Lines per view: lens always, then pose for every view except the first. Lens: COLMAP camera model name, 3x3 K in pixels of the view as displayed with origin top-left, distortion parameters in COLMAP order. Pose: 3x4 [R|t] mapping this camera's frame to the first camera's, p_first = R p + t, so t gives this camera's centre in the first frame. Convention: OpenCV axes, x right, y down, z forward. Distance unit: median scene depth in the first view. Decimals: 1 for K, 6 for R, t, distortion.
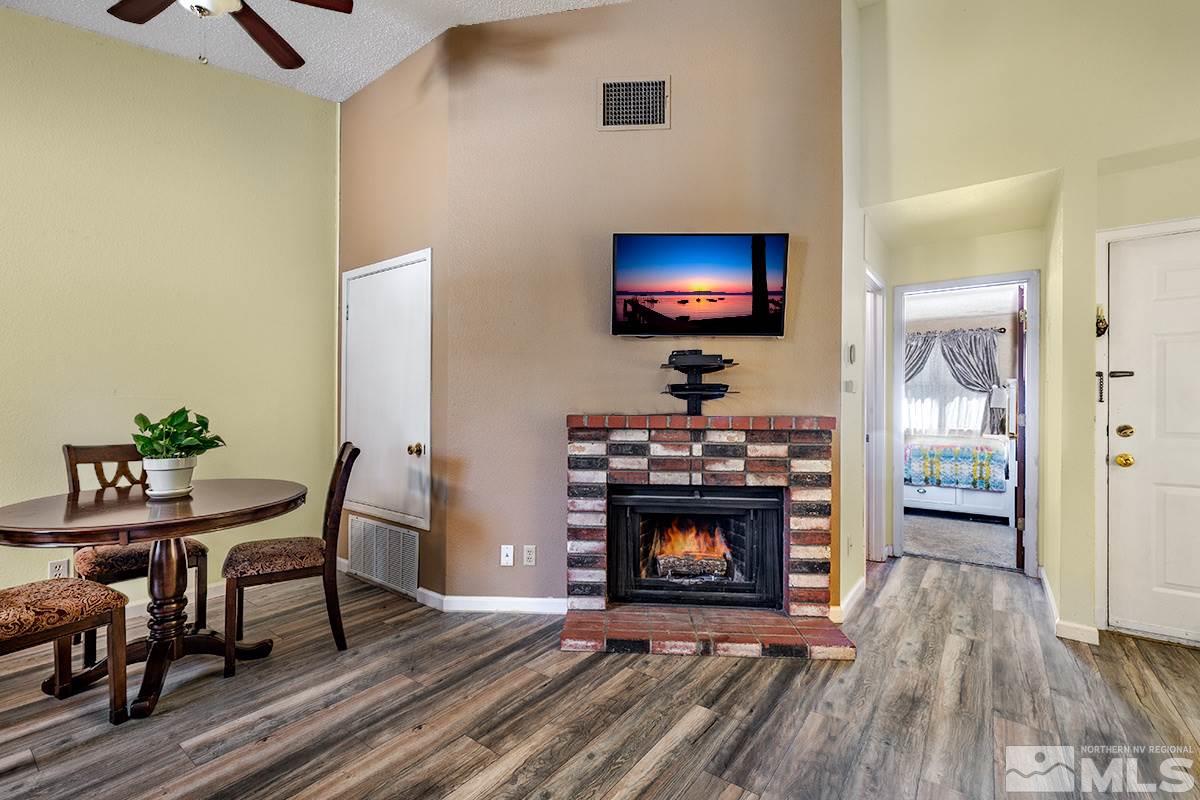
lens RADIAL K [[524.6, 0, 598.9], [0, 524.6, 404.3], [0, 0, 1]] dist [0.009639, -0.000040]
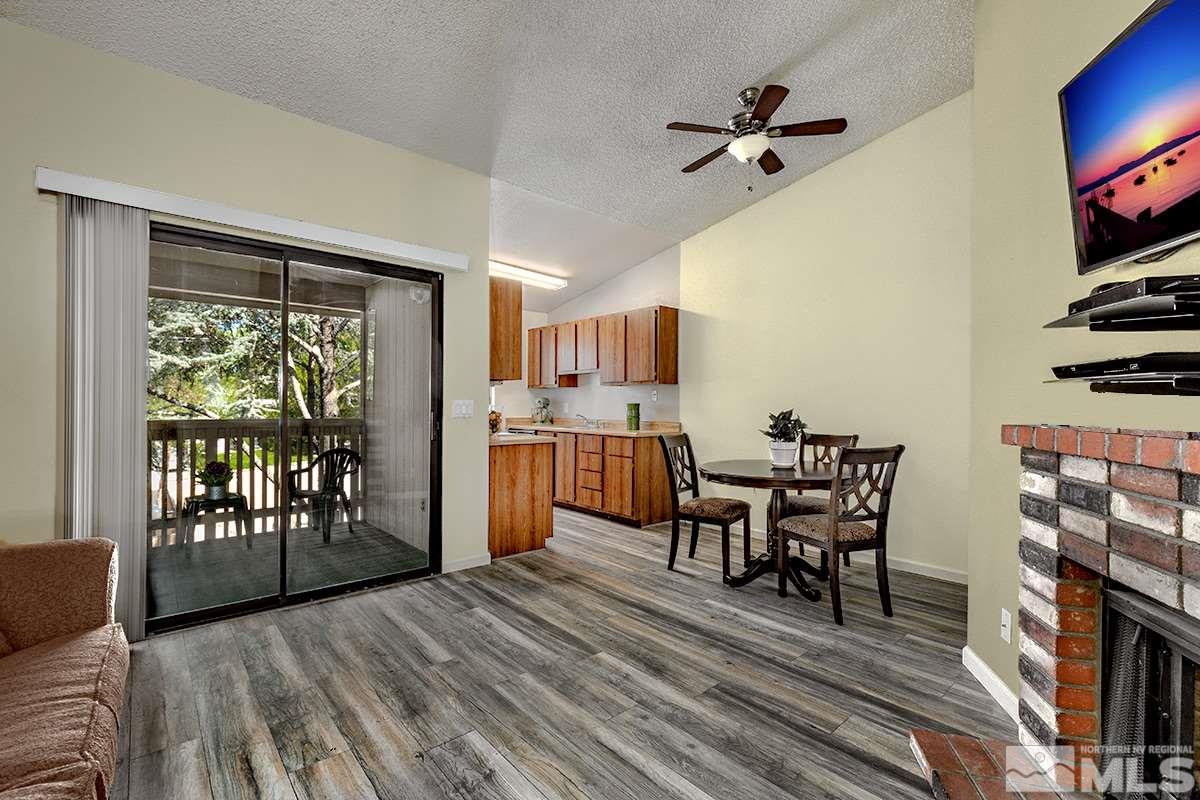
lens RADIAL K [[524.6, 0, 598.9], [0, 524.6, 404.3], [0, 0, 1]] dist [0.009639, -0.000040]
pose [[-0.198677, -0.005994, -0.980047, 0.655913], [-0.004171, 0.999977, -0.005270, 0.001494], [0.980056, 0.003041, -0.198698, 0.647096]]
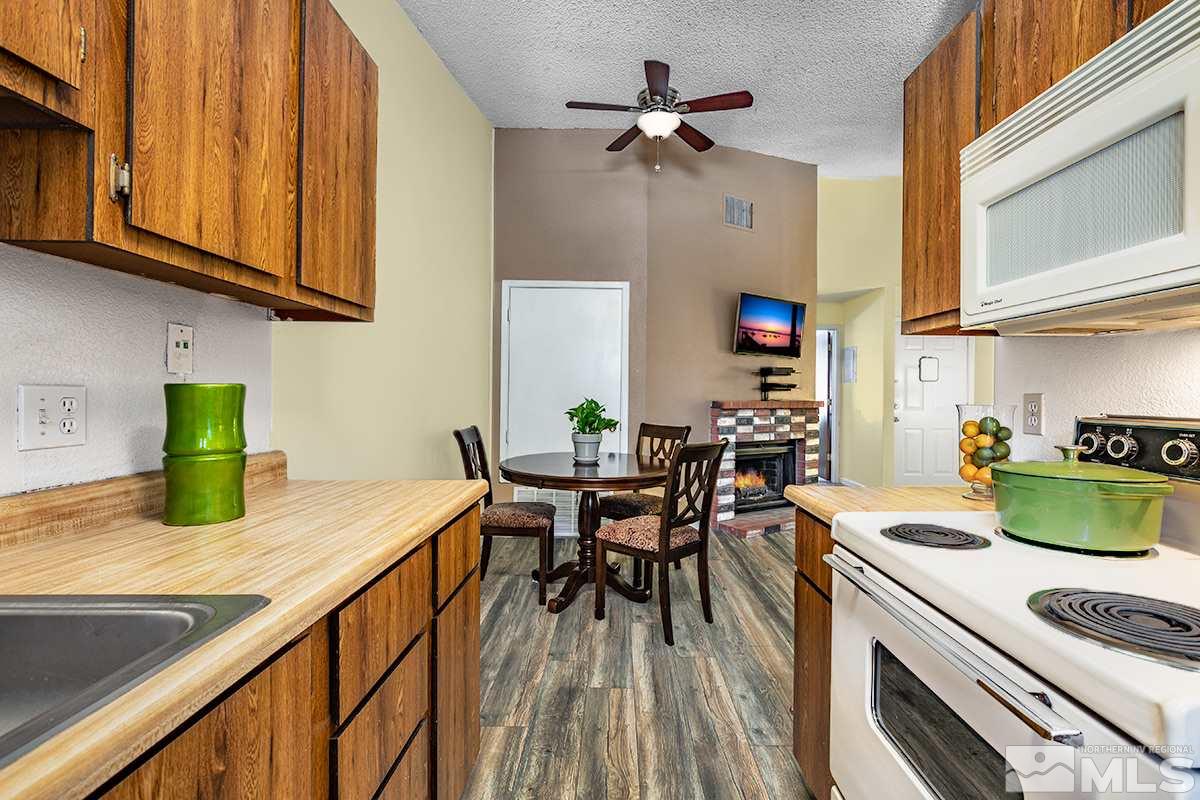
lens RADIAL K [[524.6, 0, 598.9], [0, 524.6, 404.3], [0, 0, 1]] dist [0.009639, -0.000040]
pose [[0.817754, -0.009759, 0.575485, -1.305227], [-0.007503, 0.999591, 0.027612, -0.011478], [-0.575518, -0.026898, 0.817346, -0.107842]]
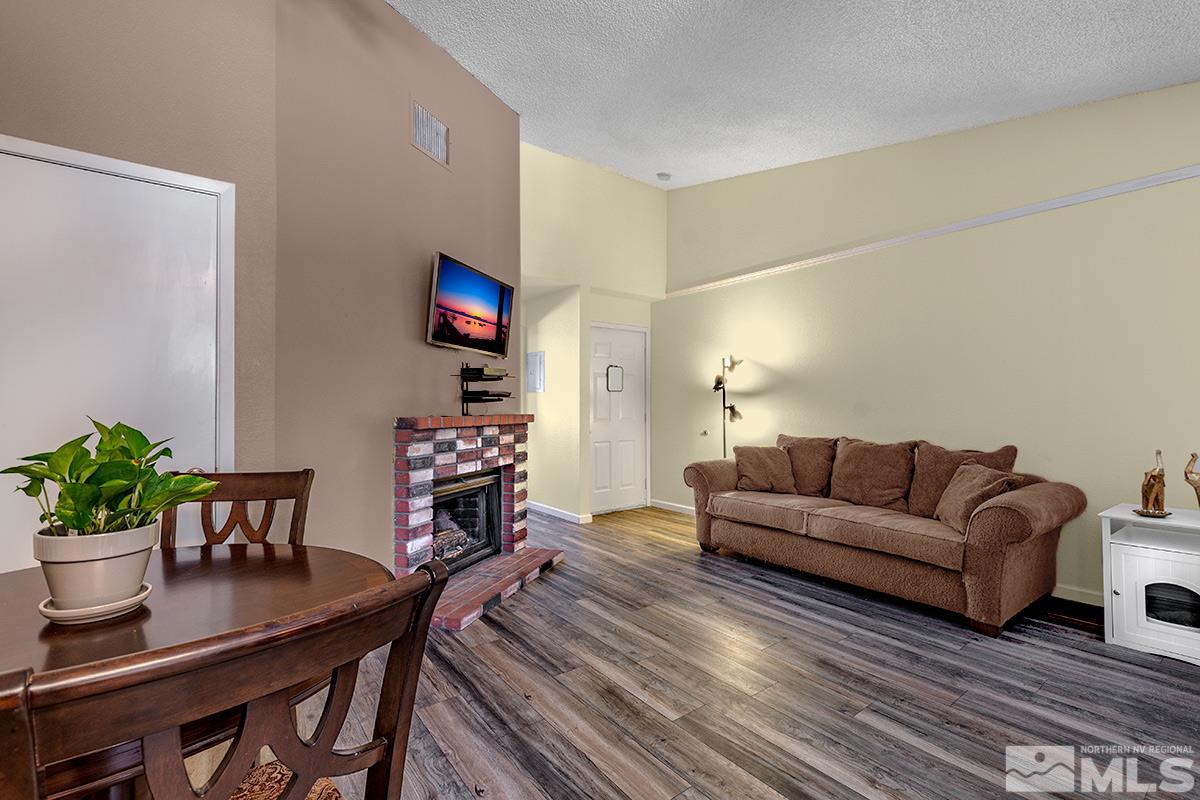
lens RADIAL K [[524.6, 0, 598.9], [0, 524.6, 404.3], [0, 0, 1]] dist [0.009639, -0.000040]
pose [[0.272345, -0.000198, 0.962200, -0.945662], [-0.003017, 0.999995, 0.001060, -0.007271], [-0.962195, -0.003191, 0.272343, 0.378949]]
